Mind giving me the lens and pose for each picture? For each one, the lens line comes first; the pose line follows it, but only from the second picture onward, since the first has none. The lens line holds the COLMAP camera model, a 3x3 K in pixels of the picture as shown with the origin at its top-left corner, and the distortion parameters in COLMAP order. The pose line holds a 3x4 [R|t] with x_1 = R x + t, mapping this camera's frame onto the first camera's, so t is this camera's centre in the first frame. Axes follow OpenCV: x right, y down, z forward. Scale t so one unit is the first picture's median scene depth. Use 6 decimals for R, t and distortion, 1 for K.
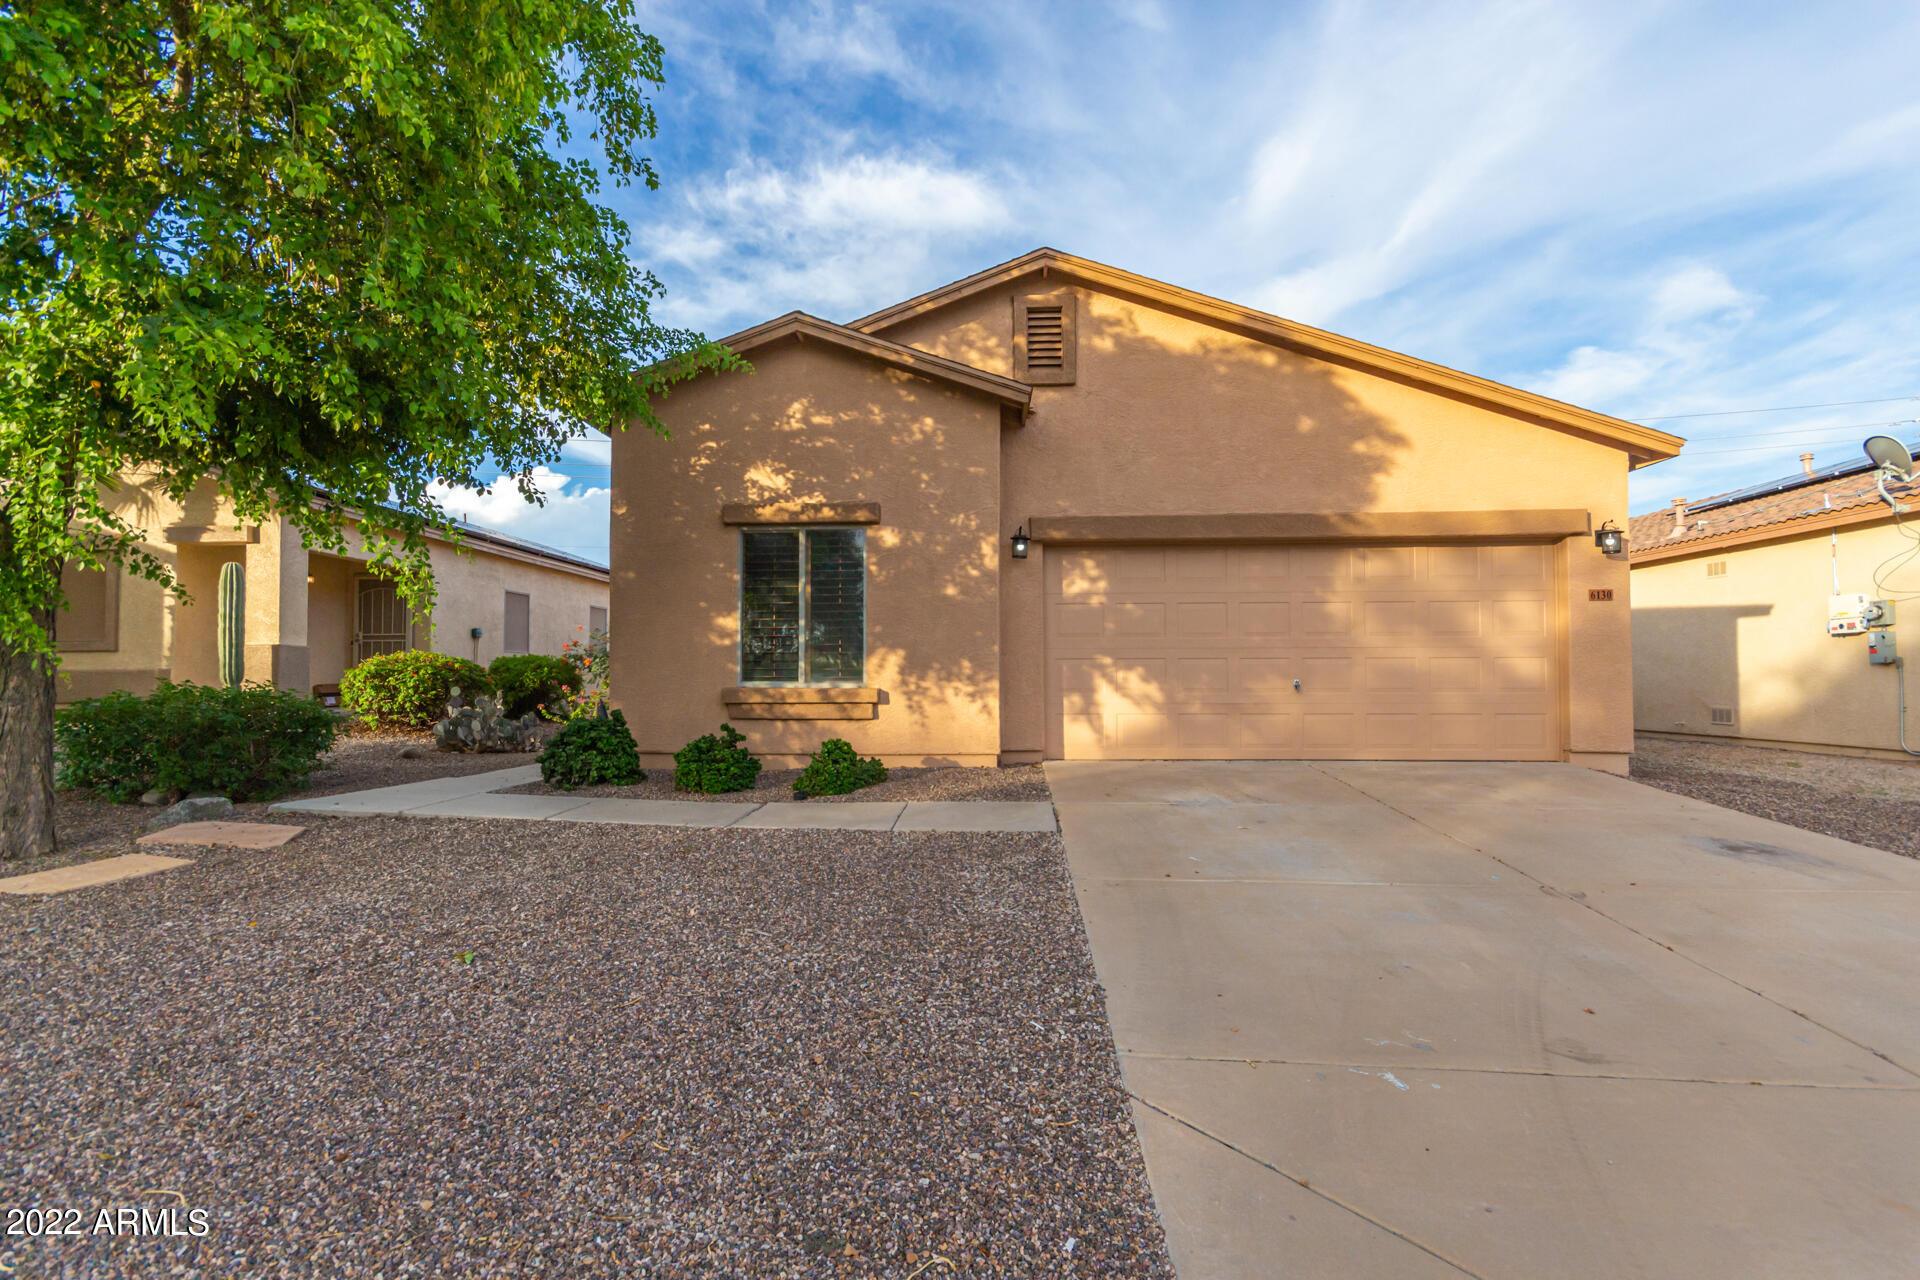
lens RADIAL K [[905.8, 0, 957.1], [0, 905.8, 677.6], [0, 0, 1]] dist [-0.057831, 0.000048]
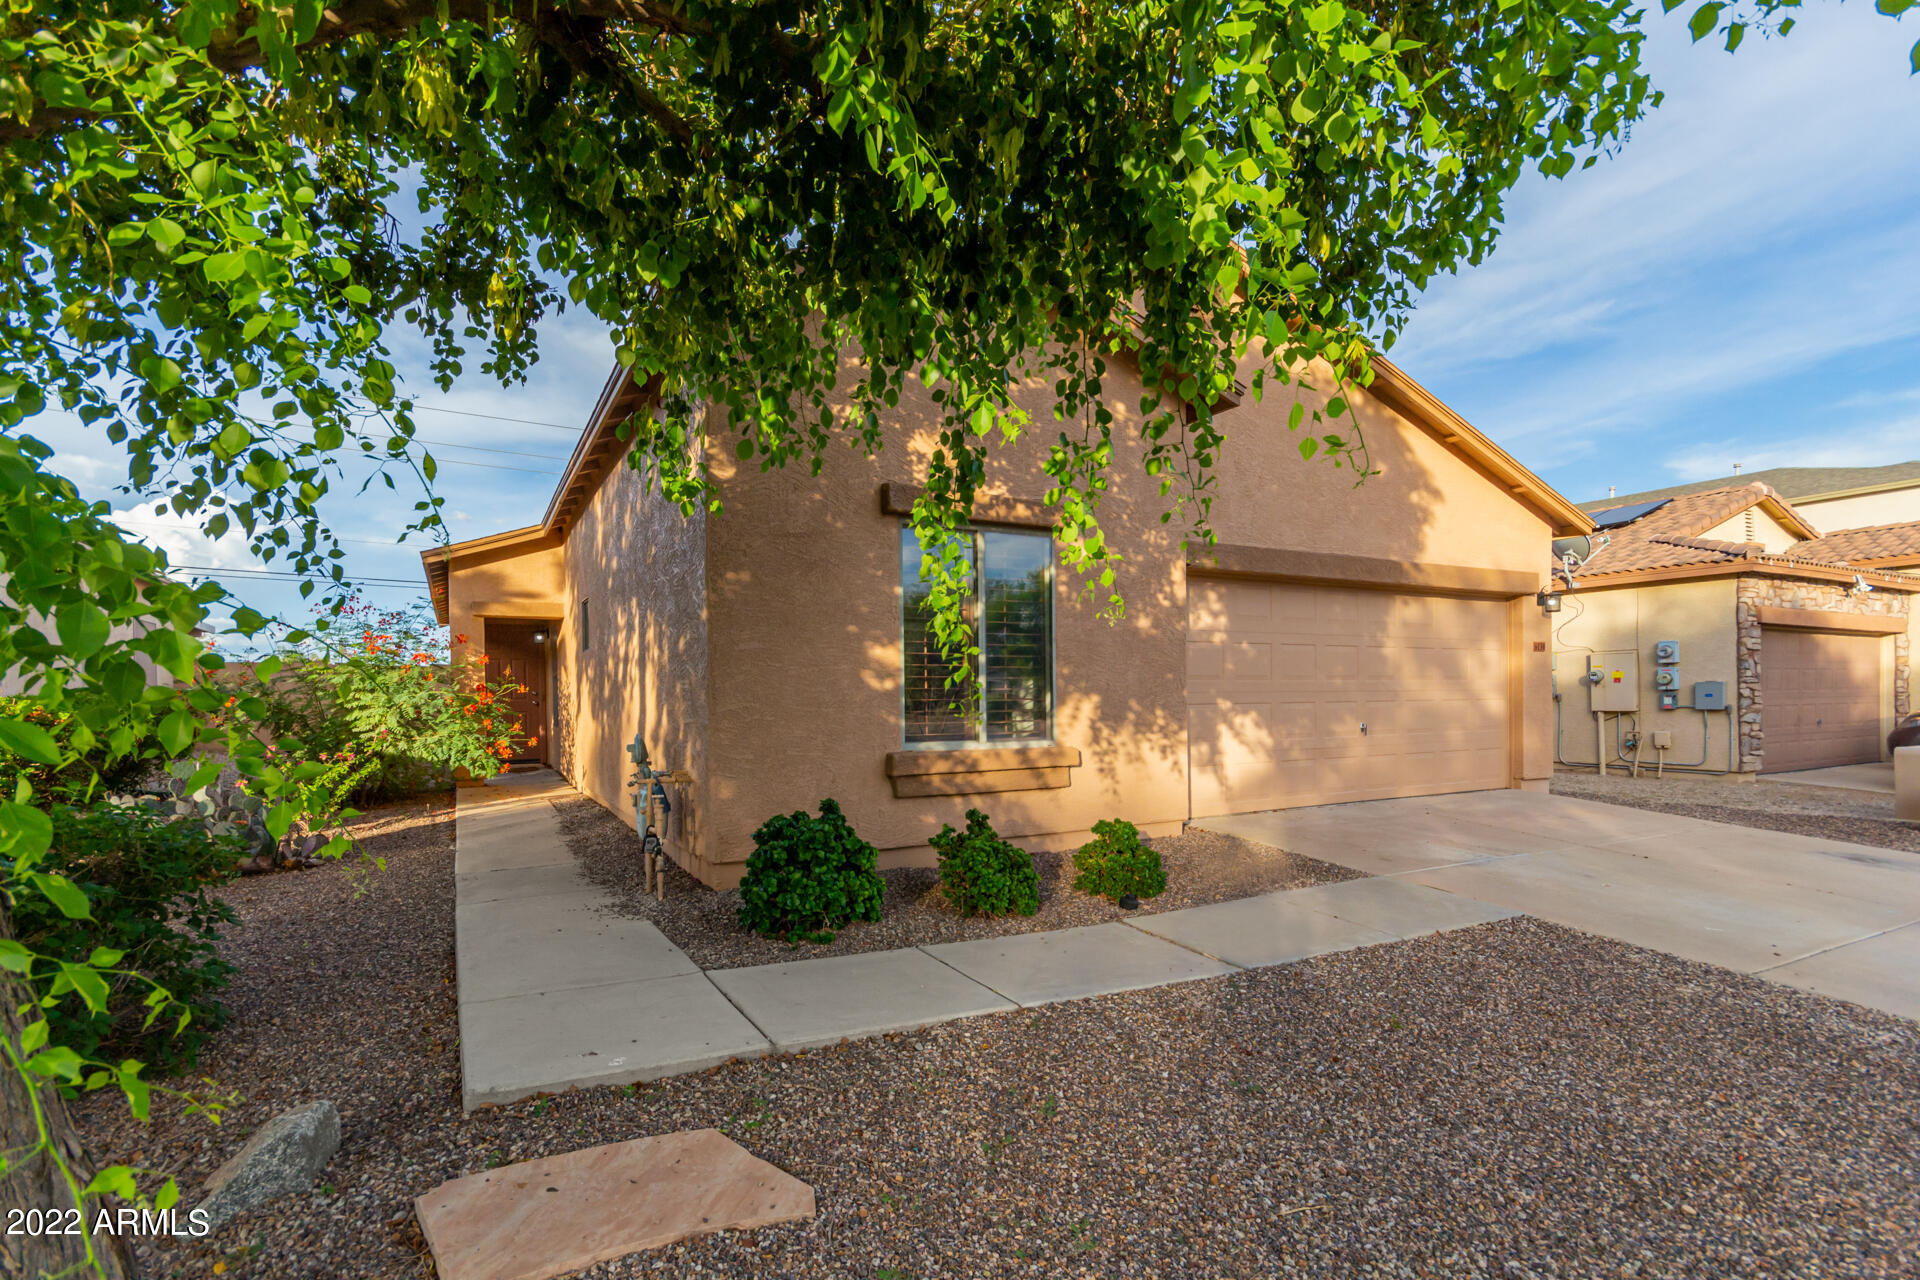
lens RADIAL K [[917.1, 0, 958.7], [0, 917.1, 698.3], [0, 0, 1]] dist [-0.000360, -0.000200]
pose [[0.843085, -0.007216, 0.537732, -0.575398], [0.002216, 0.999948, 0.009944, -0.035822], [-0.537776, -0.007192, 0.843057, 0.382377]]
